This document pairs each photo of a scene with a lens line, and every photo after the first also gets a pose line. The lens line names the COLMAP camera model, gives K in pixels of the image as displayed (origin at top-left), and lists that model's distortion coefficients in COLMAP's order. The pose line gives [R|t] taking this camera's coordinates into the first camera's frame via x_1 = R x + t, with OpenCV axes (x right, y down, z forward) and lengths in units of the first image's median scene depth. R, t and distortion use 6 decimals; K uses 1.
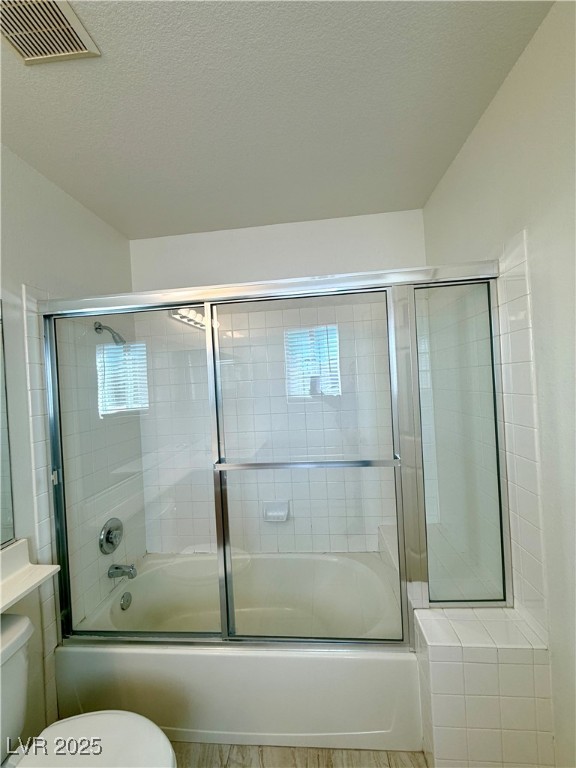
lens RADIAL K [[305.5, 0, 287.5], [0, 305.5, 385.5], [0, 0, 1]] dist [-0.004170, 0.000232]
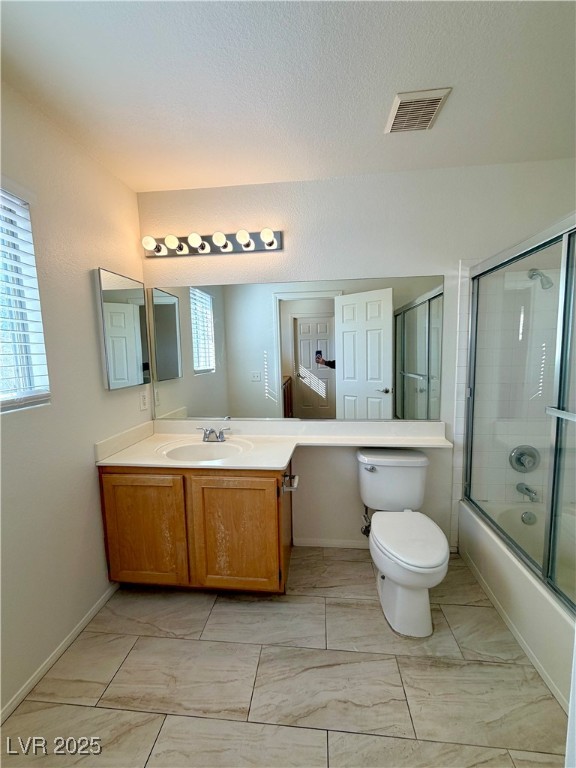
lens RADIAL K [[305.5, 0, 282.9], [0, 305.5, 388.1], [0, 0, 1]] dist [-0.004170, 0.000232]
pose [[-0.034355, 0.176159, -0.983762, 0.728410], [0.028503, 0.984115, 0.175227, -0.002096], [0.999003, -0.022021, -0.038831, 0.176678]]
